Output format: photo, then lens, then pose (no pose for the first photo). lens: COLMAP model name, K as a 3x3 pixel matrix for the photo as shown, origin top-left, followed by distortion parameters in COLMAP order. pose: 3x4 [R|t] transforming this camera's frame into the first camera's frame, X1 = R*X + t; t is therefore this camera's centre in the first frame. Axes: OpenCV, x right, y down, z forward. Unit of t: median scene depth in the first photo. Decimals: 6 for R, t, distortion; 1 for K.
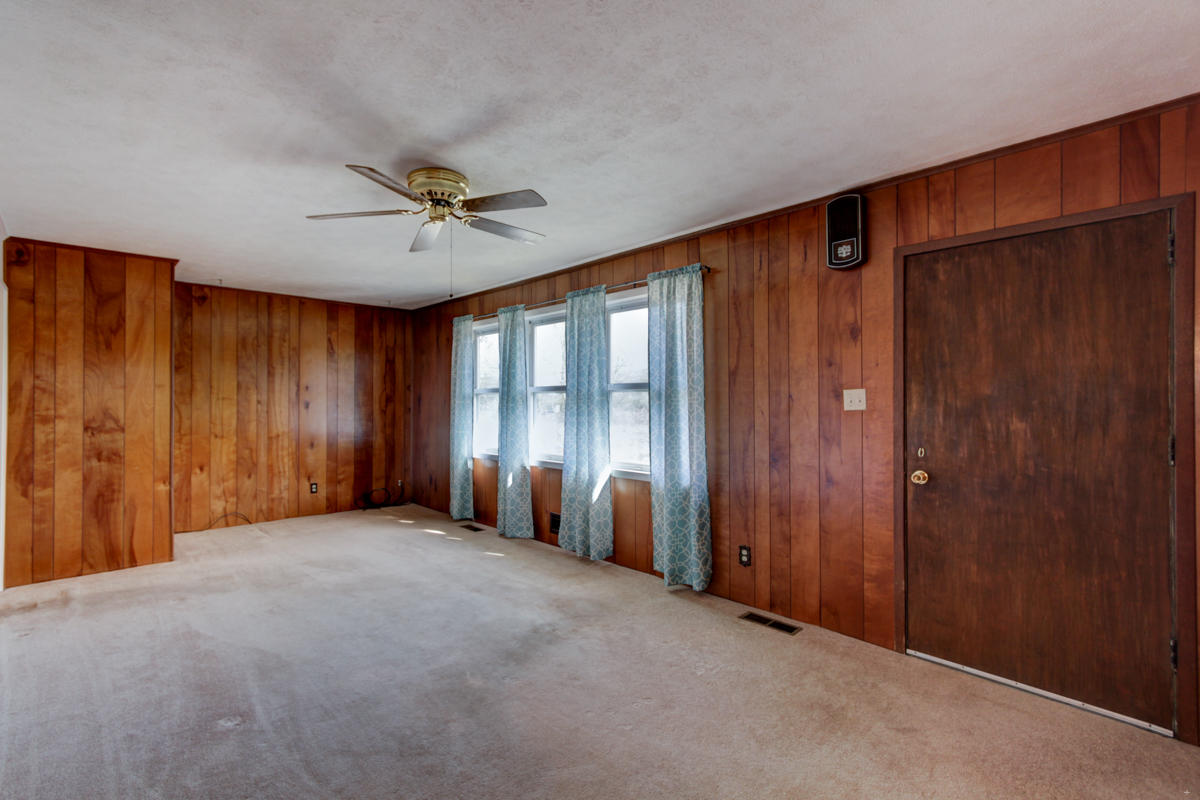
lens RADIAL K [[544.9, 0, 601.3], [0, 544.9, 393.1], [0, 0, 1]] dist [-0.001743, 0.000338]
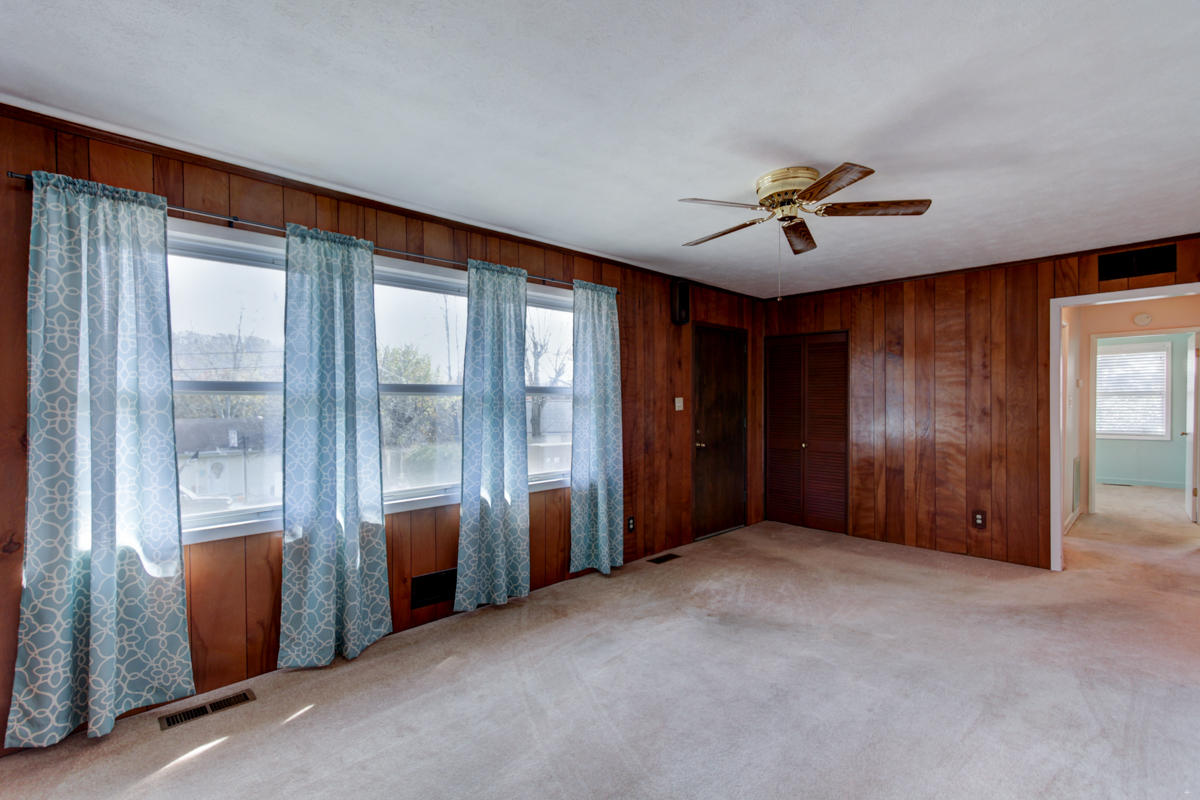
lens RADIAL K [[544.9, 0, 599.4], [0, 544.9, 406.9], [0, 0, 1]] dist [-0.001743, 0.000338]
pose [[-0.006767, 0.000712, 0.999977, -0.853054], [-0.000403, 1.000000, -0.000715, 0.016136], [-0.999977, -0.000407, -0.006766, 0.892674]]
